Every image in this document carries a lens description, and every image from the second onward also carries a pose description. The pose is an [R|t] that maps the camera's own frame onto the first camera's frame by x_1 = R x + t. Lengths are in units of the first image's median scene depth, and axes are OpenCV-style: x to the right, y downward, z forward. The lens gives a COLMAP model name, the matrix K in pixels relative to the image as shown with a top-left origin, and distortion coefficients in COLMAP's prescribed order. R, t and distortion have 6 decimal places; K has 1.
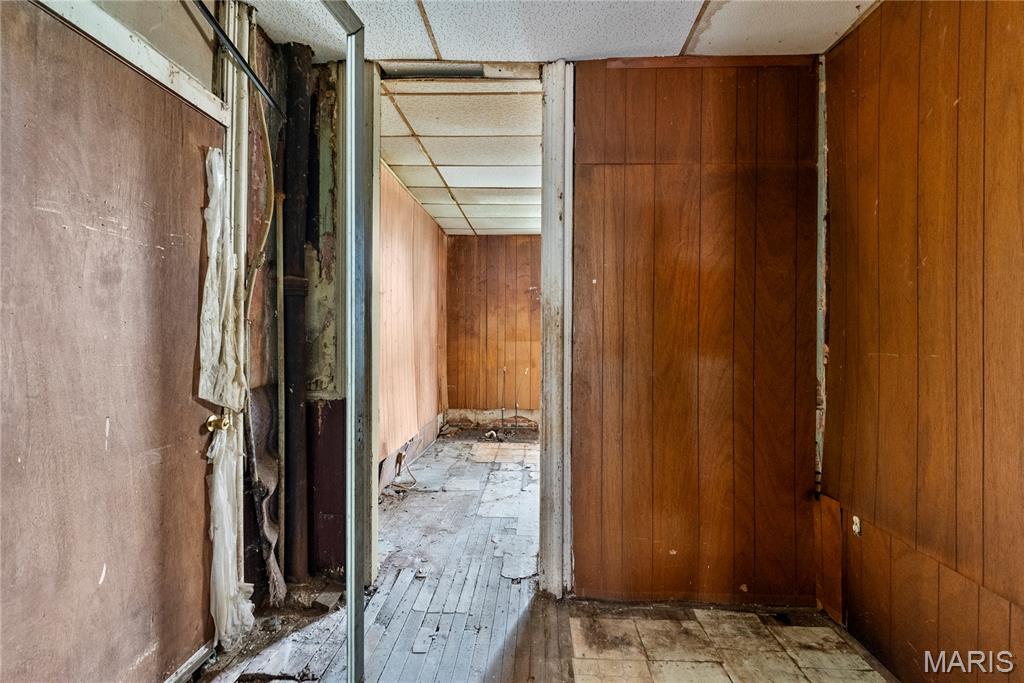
lens RADIAL K [[495.9, 0, 513.0], [0, 495.9, 337.8], [0, 0, 1]] dist [0.003284, 0.000385]
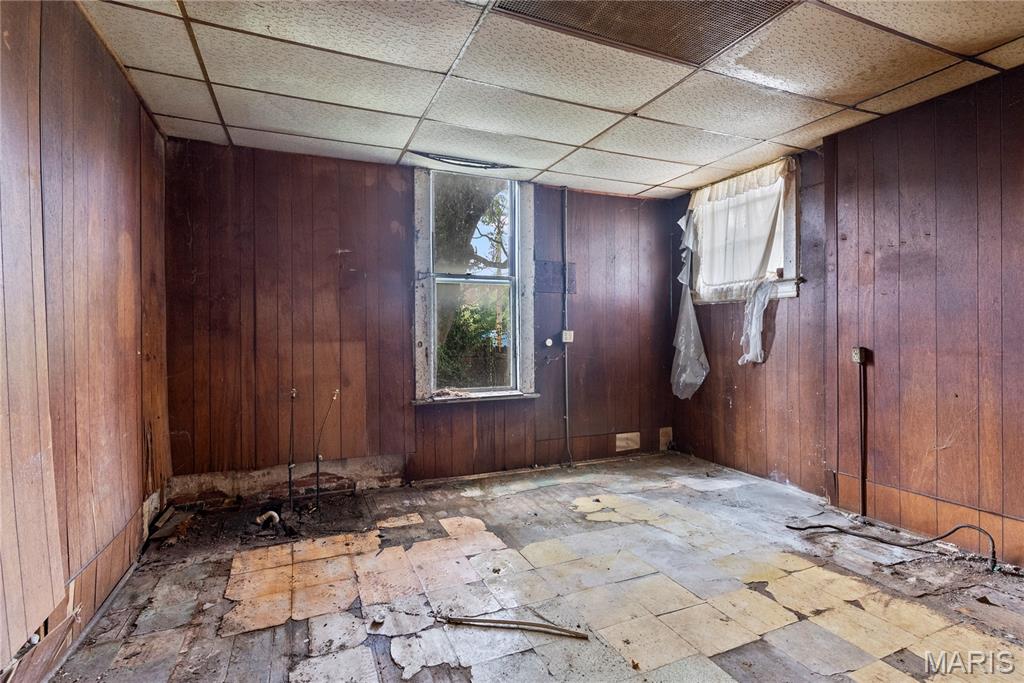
lens RADIAL K [[495.9, 0, 515.3], [0, 495.9, 336.5], [0, 0, 1]] dist [0.003284, 0.000385]
pose [[0.895519, -0.010608, 0.444897, -0.040144], [0.009244, 0.999944, 0.005236, -0.000955], [-0.444927, -0.000576, 0.895567, 0.386223]]
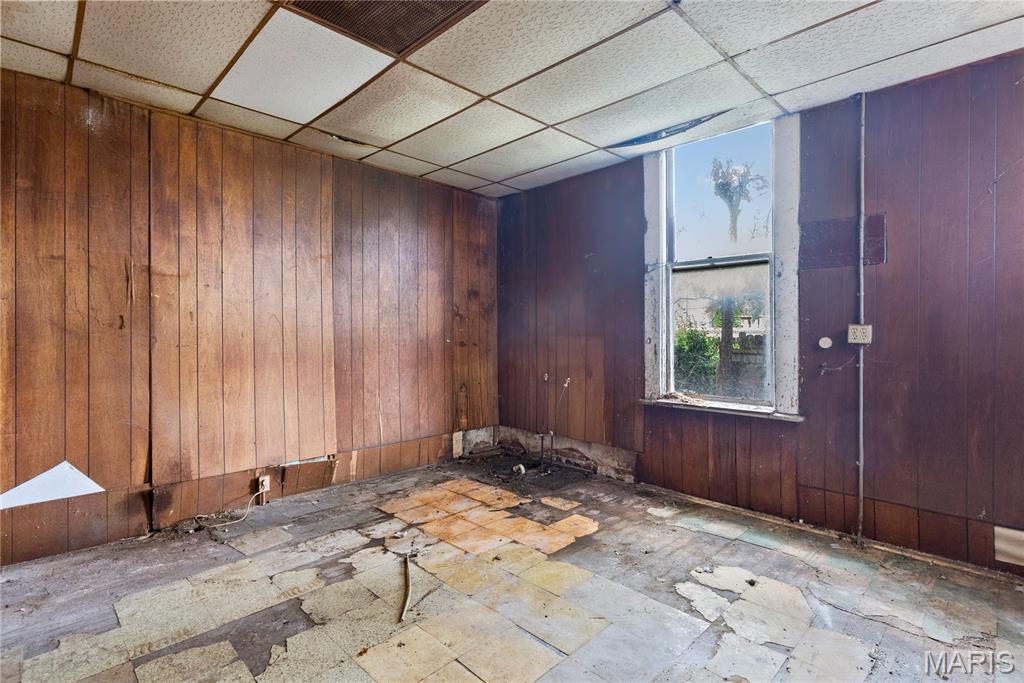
lens RADIAL K [[495.9, 0, 515.9], [0, 495.9, 336.0], [0, 0, 1]] dist [0.003284, 0.000385]
pose [[0.740695, 0.001145, -0.671841, 0.404152], [0.002666, 0.999986, 0.004644, 0.002214], [0.671836, -0.005231, 0.740681, 0.454704]]
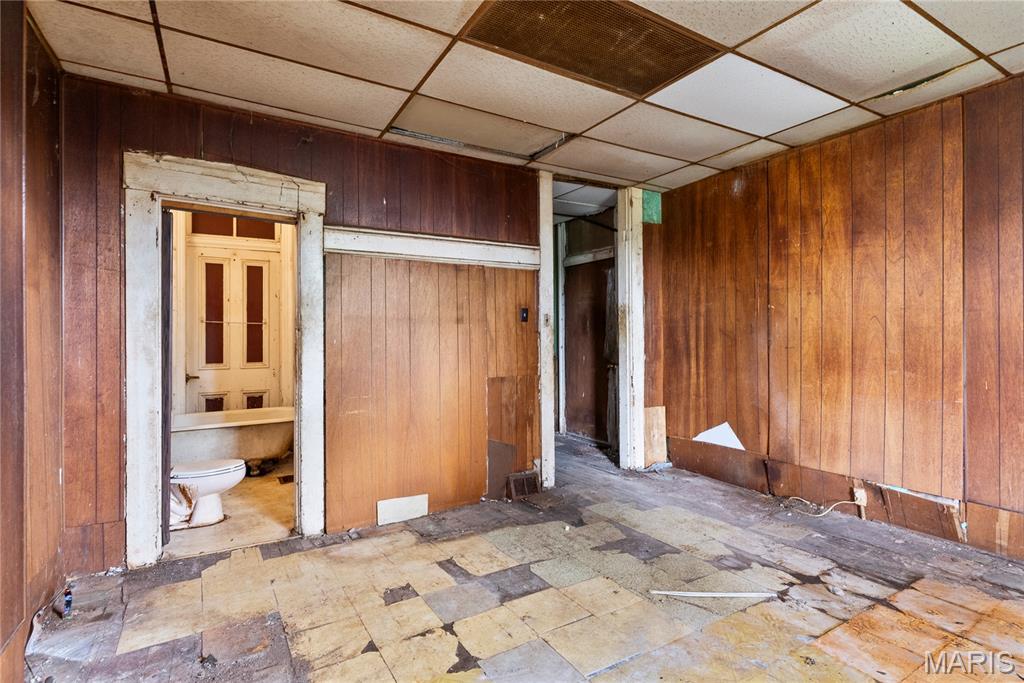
lens RADIAL K [[495.9, 0, 505.5], [0, 495.9, 342.2], [0, 0, 1]] dist [0.003284, 0.000385]
pose [[-0.838009, 0.007204, -0.545610, 0.419084], [0.002926, 0.999958, 0.008709, 0.001093], [0.545649, 0.005701, -0.837994, 0.887537]]
